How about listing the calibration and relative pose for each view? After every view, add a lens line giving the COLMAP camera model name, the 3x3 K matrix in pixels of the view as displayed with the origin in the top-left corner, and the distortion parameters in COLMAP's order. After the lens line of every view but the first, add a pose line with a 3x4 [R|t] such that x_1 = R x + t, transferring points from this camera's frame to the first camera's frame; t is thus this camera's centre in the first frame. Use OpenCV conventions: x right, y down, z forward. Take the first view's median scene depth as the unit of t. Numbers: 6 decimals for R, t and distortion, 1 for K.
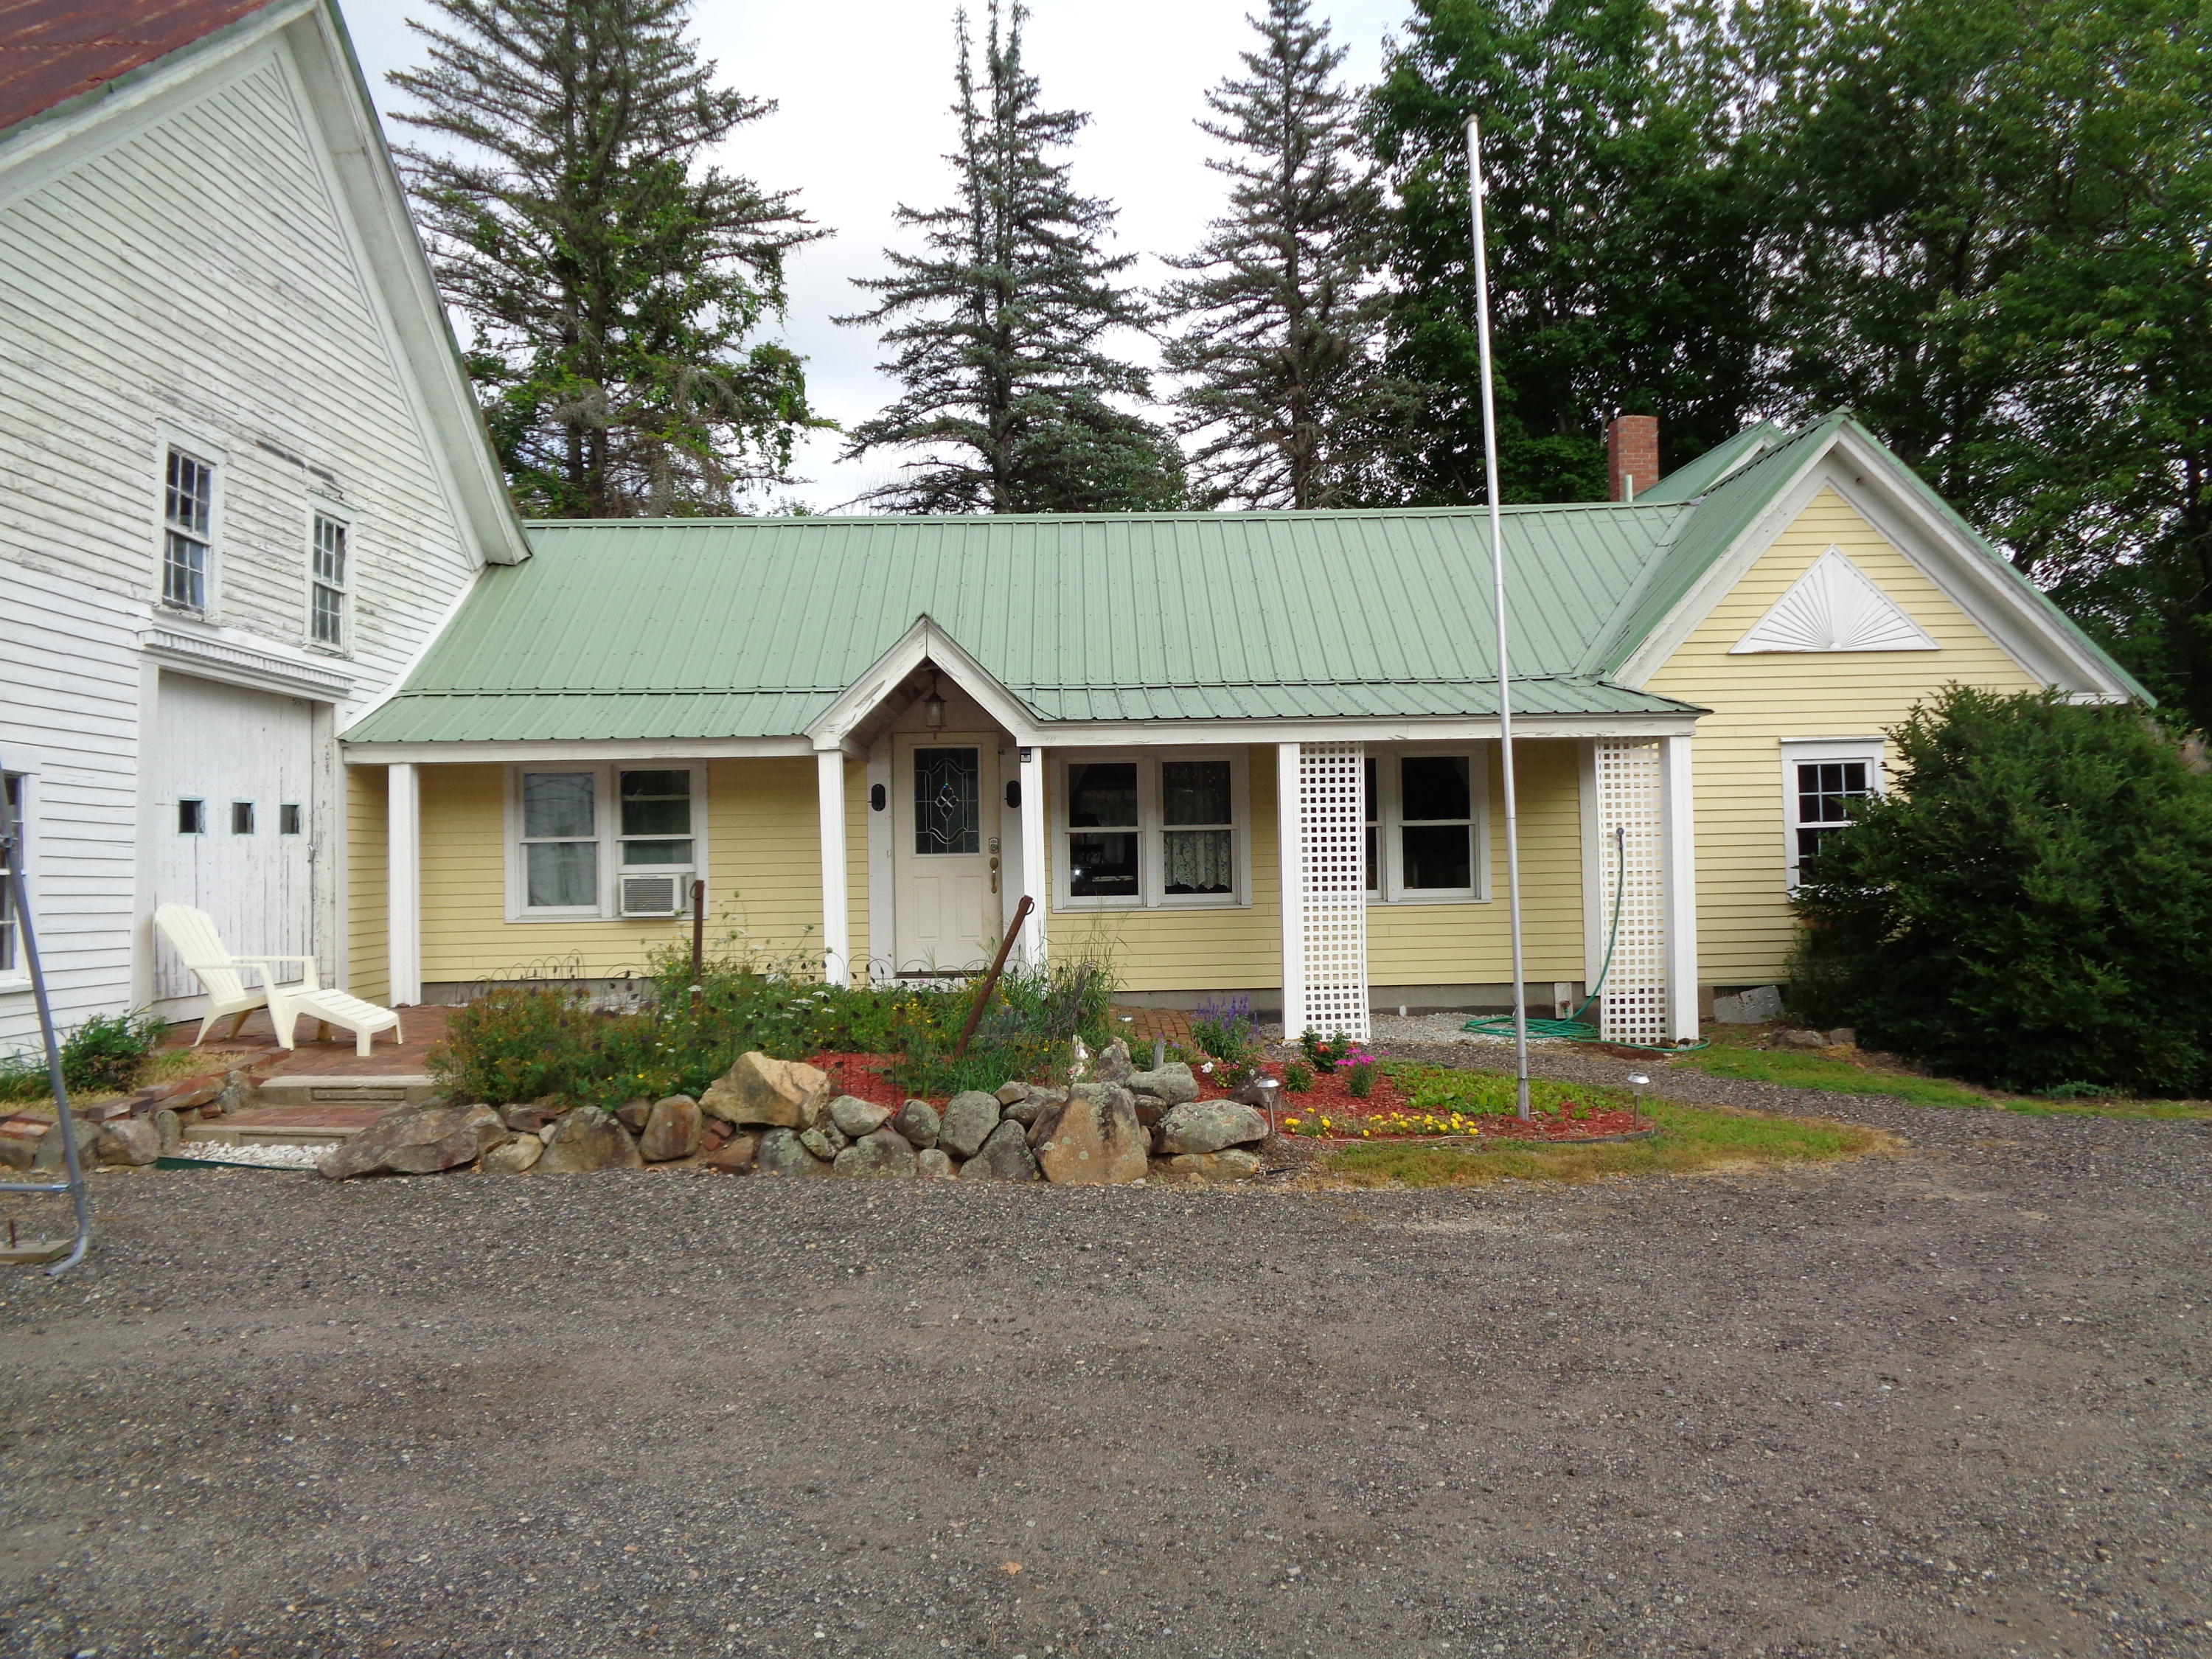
lens RADIAL K [[1665.7, 0, 1118.8], [0, 1665.7, 835.0], [0, 0, 1]] dist [0.011246, 0.007680]
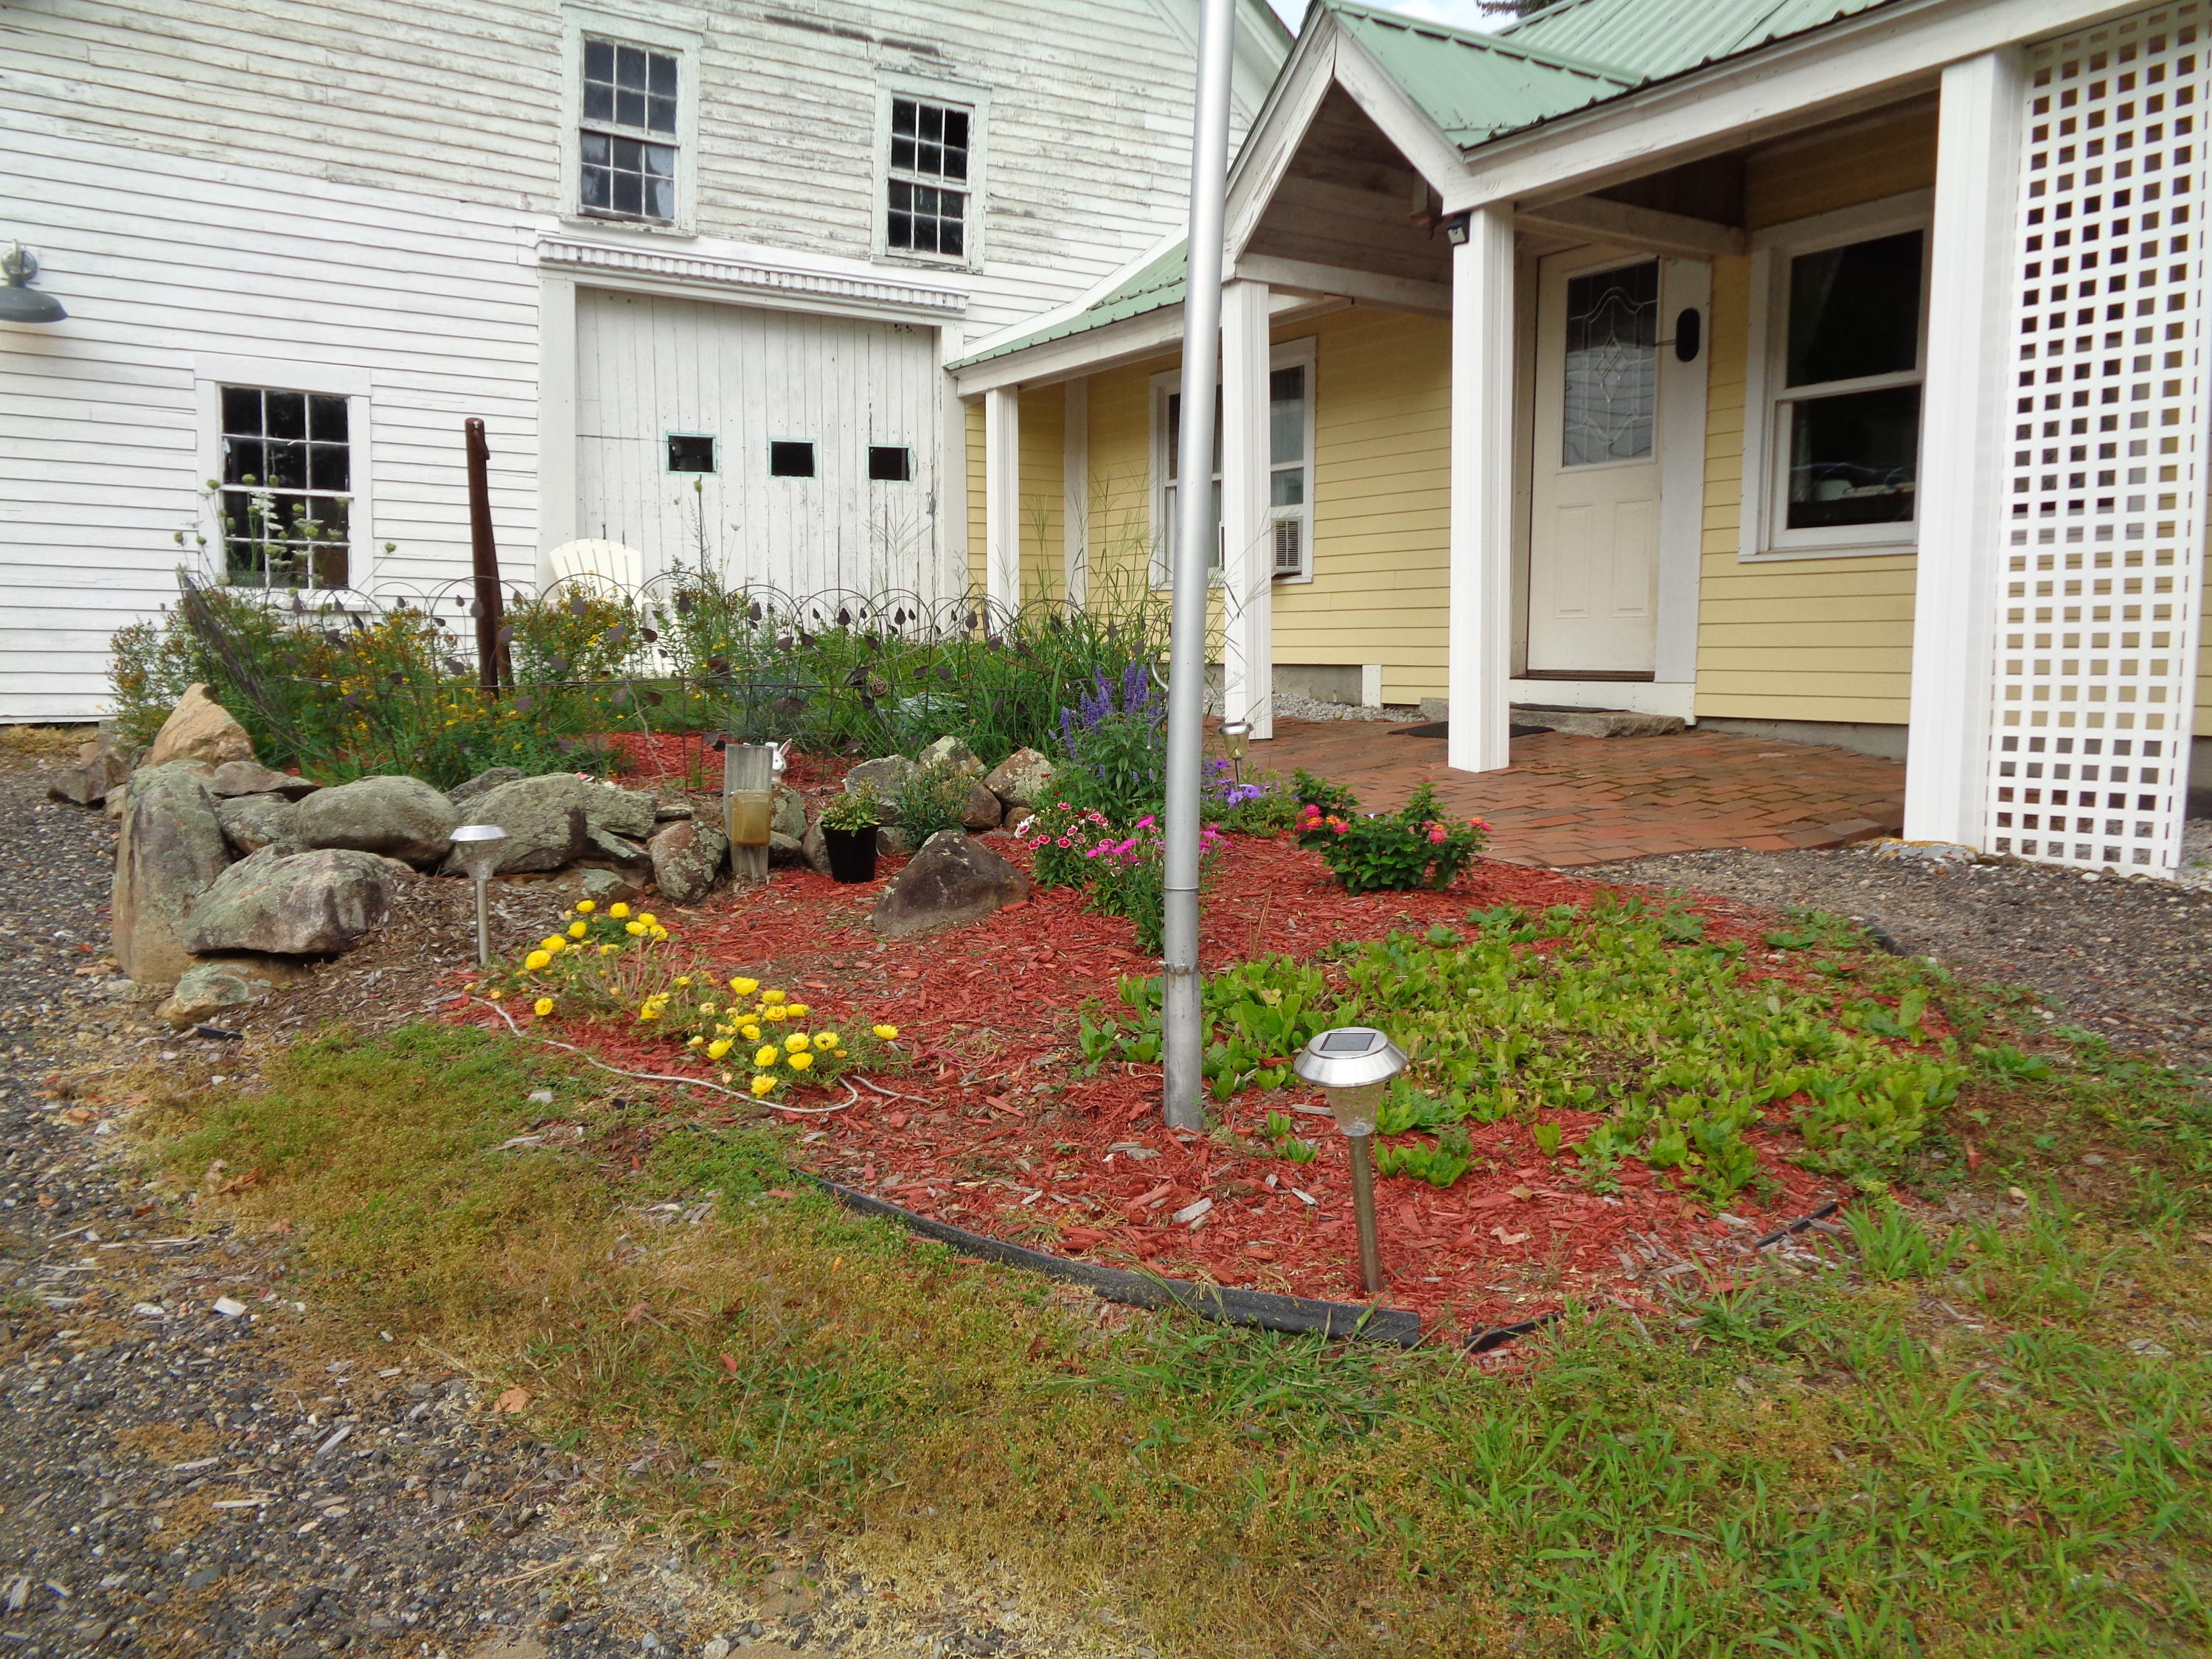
lens RADIAL K [[1665.7, 0, 1117.7], [0, 1665.7, 823.4], [0, 0, 1]] dist [0.011246, 0.007680]
pose [[0.519216, 0.109377, -0.847615, 0.336213], [0.005555, 0.991324, 0.131323, 0.063551], [0.854625, -0.072893, 0.514103, 0.617388]]
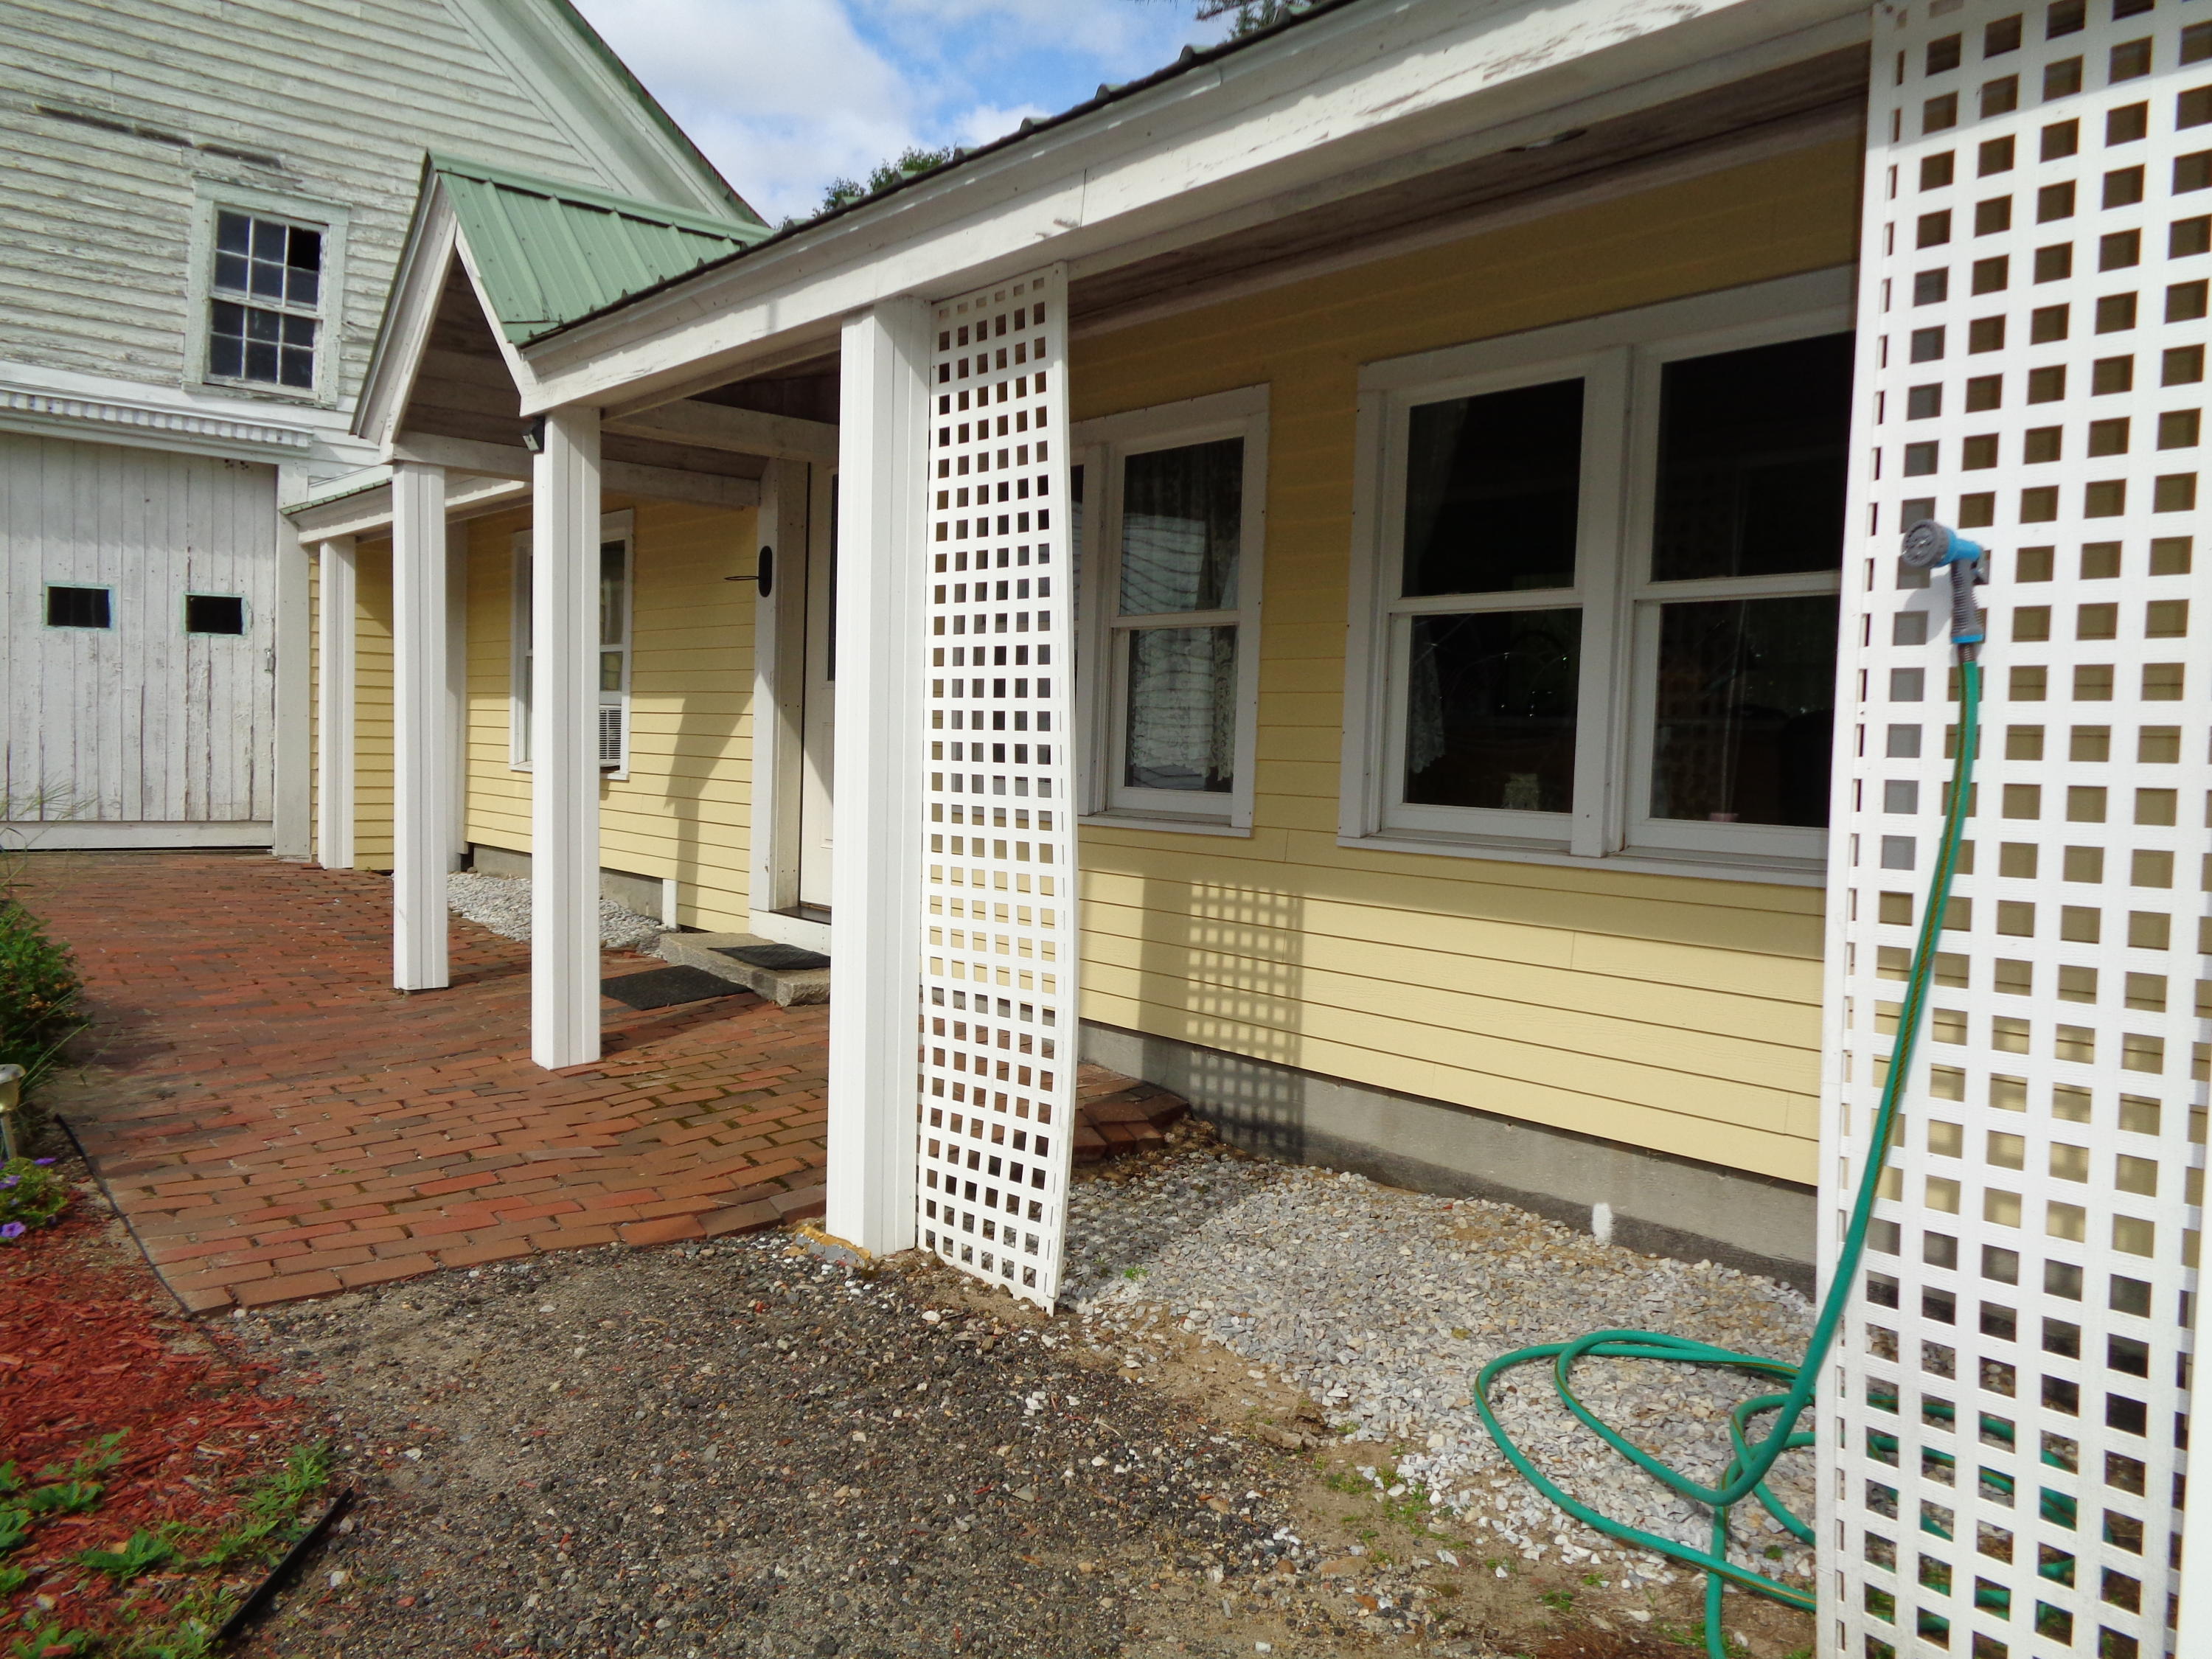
lens RADIAL K [[1665.7, 0, 1119.7], [0, 1665.7, 825.1], [0, 0, 1]] dist [0.011246, 0.007680]
pose [[0.618621, 0.079071, -0.781700, 0.381053], [-0.030701, 0.996596, 0.076512, 0.015554], [0.785089, -0.023333, 0.618943, 0.825347]]
